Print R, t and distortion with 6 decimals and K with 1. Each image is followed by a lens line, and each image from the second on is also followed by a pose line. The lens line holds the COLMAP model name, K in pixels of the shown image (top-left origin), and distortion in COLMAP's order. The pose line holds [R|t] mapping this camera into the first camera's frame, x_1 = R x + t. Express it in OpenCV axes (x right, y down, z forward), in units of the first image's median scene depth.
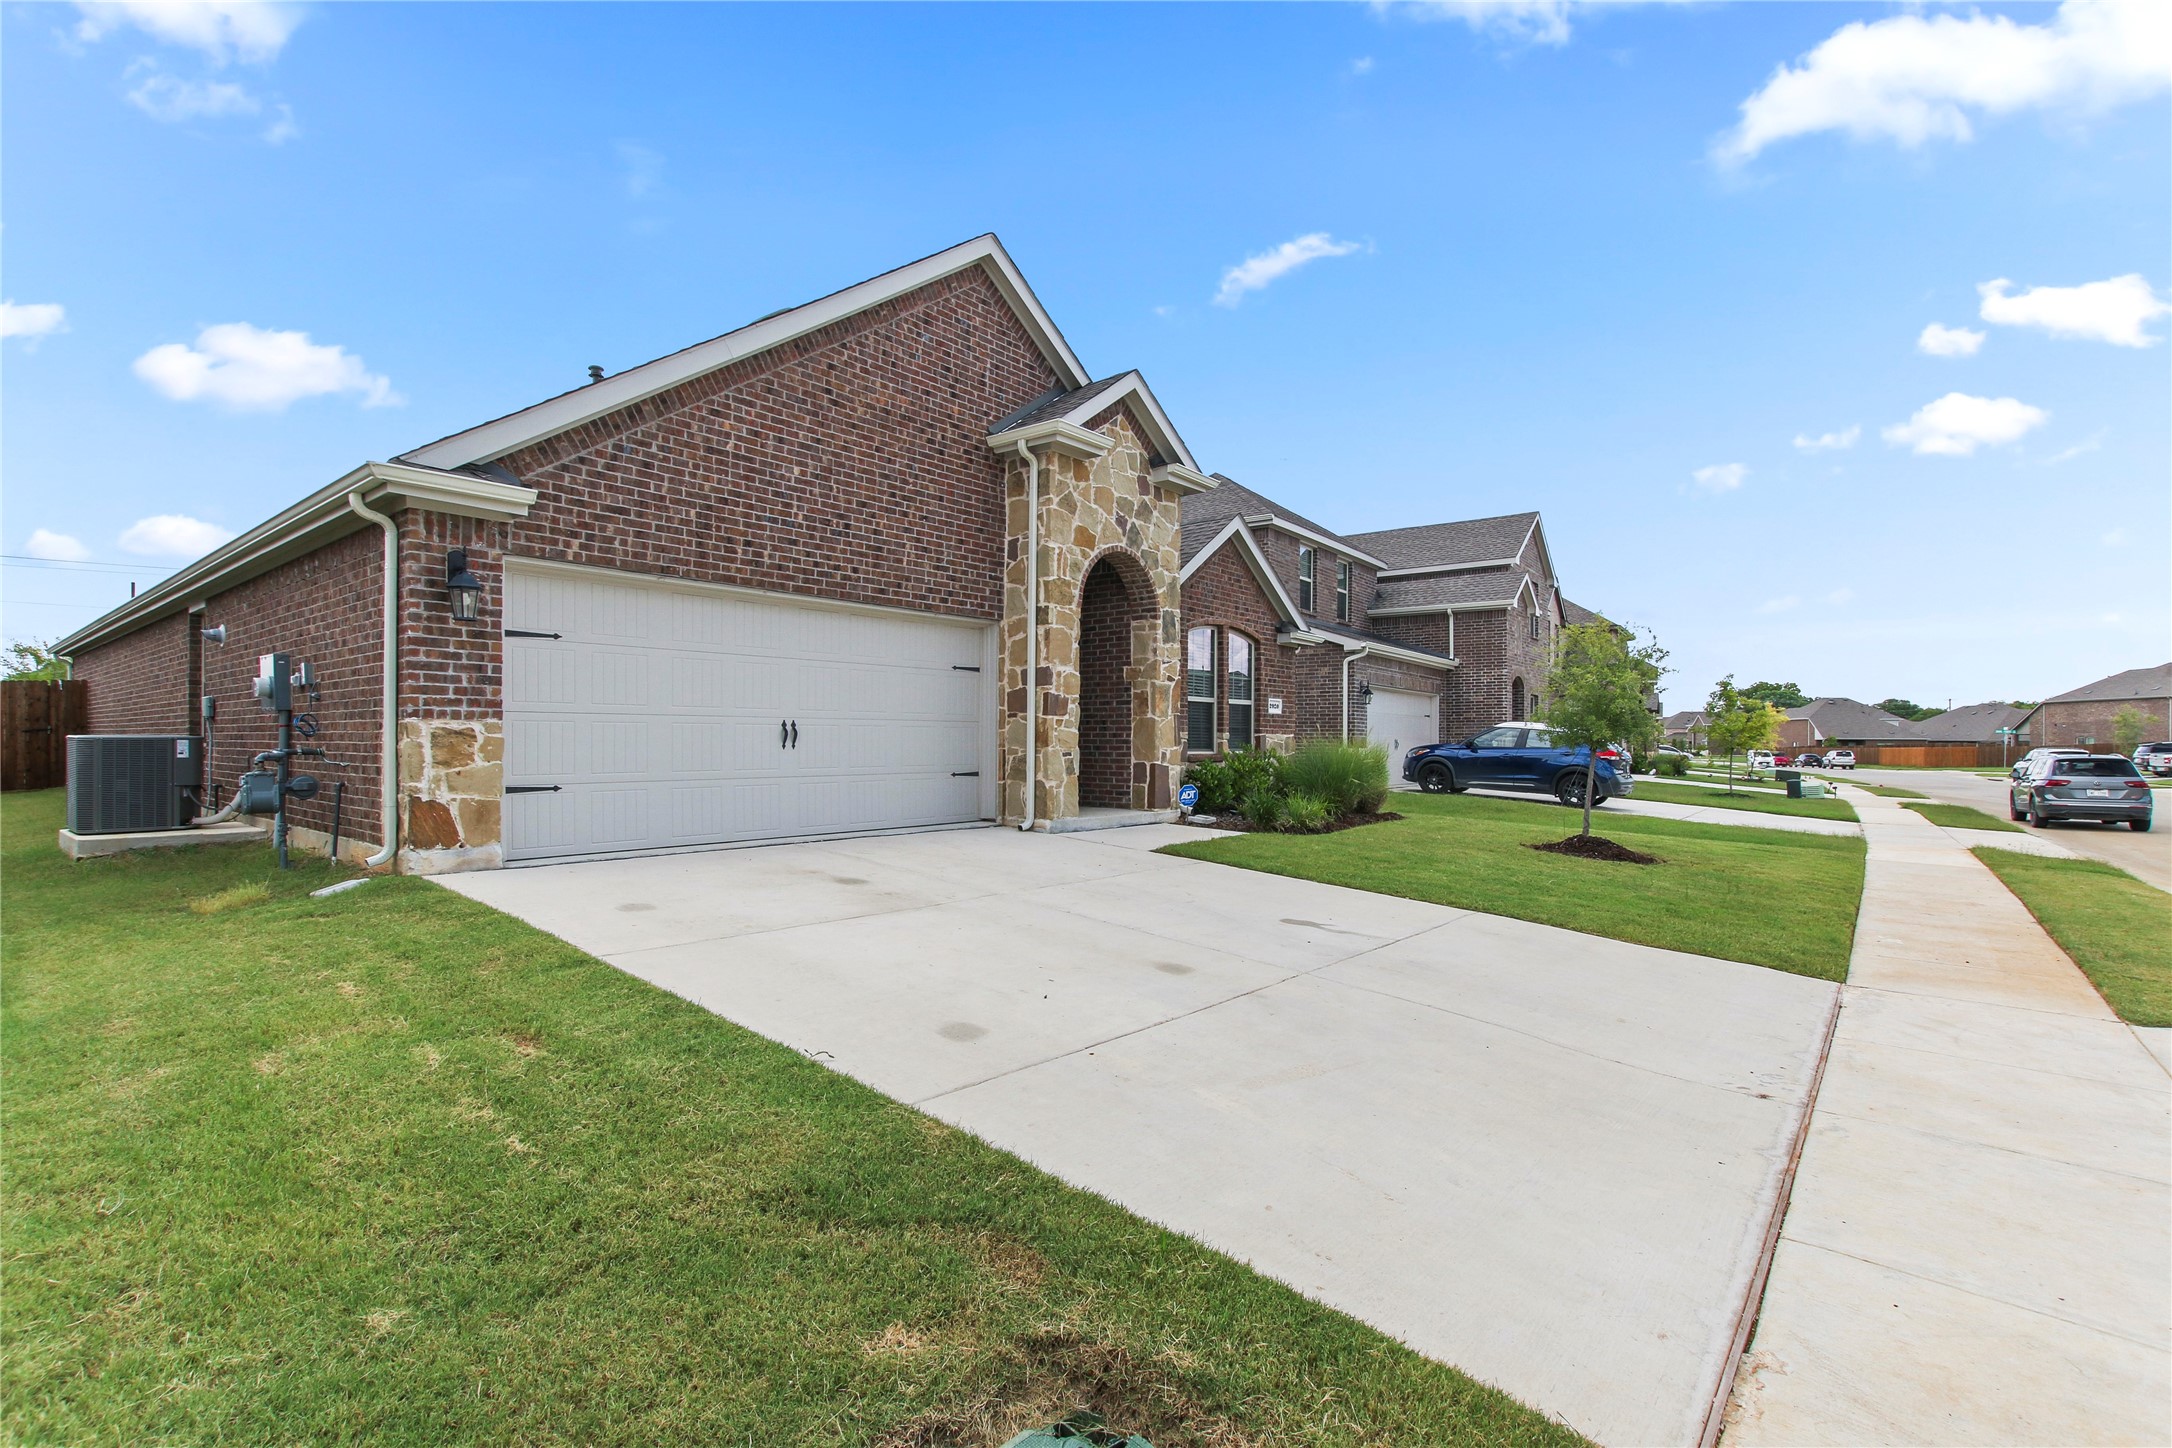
lens RADIAL K [[1001.4, 0, 1080.3], [0, 1001.4, 728.9], [0, 0, 1]] dist [-0.009441, -0.000163]
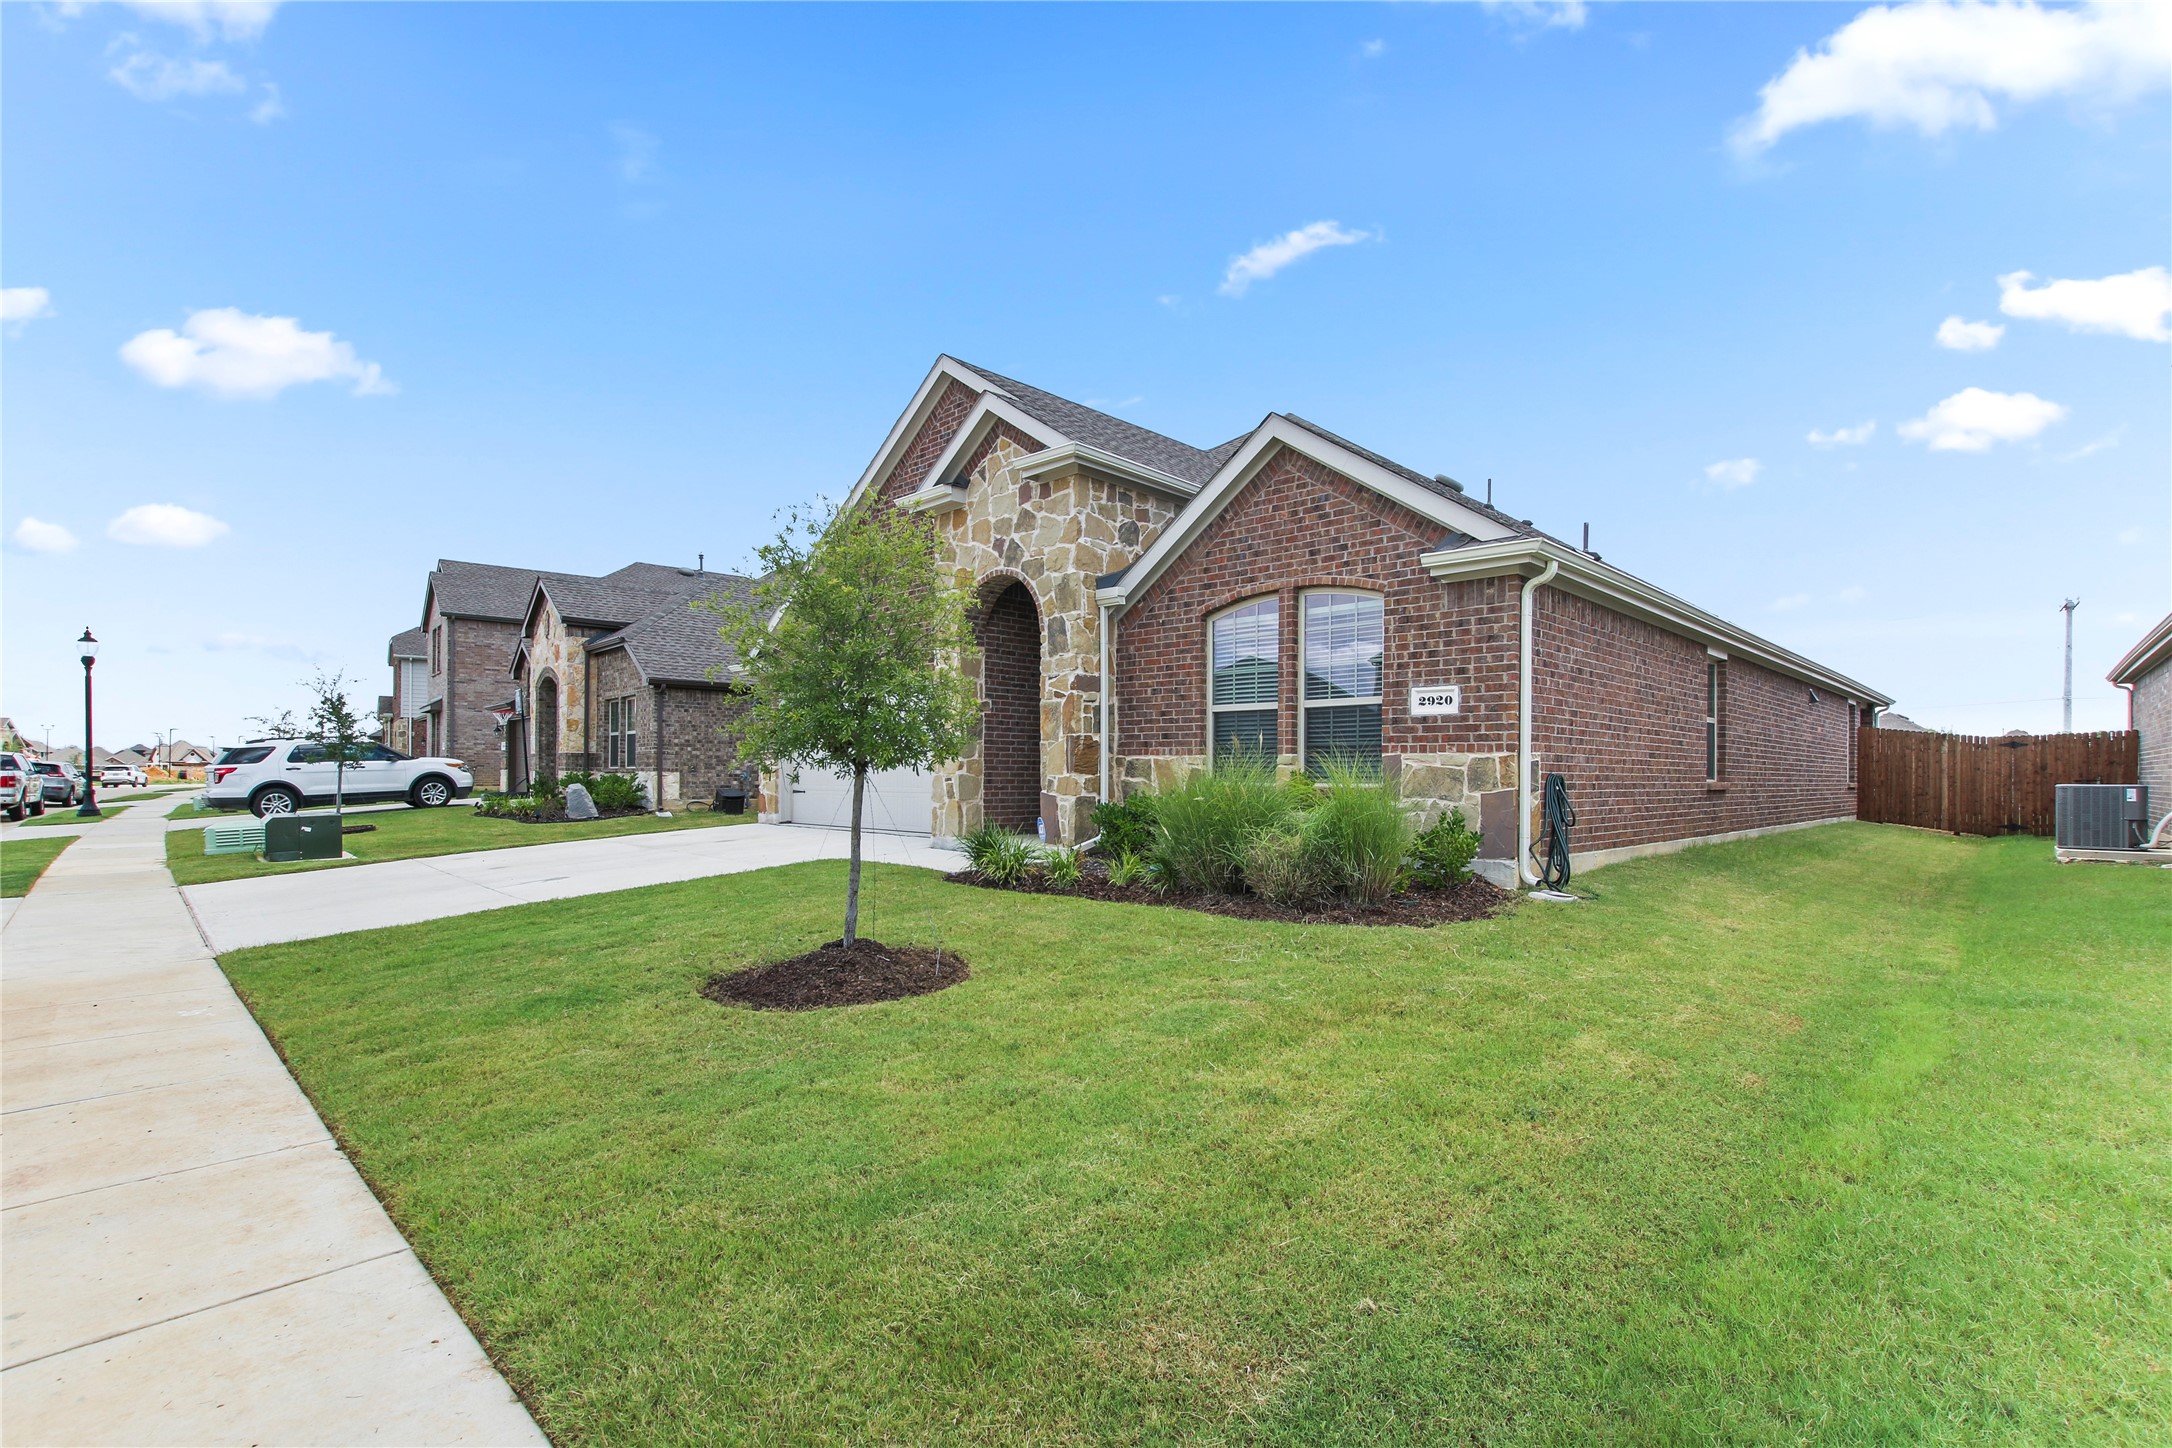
lens RADIAL K [[986.6, 0, 1082.8], [0, 986.6, 758.8], [0, 0, 1]] dist [-0.026560, 0.000173]
pose [[-0.092619, -0.009739, -0.995654, 0.962258], [0.012762, 0.999858, -0.010967, 0.015313], [0.995620, -0.013722, -0.092481, 1.126005]]
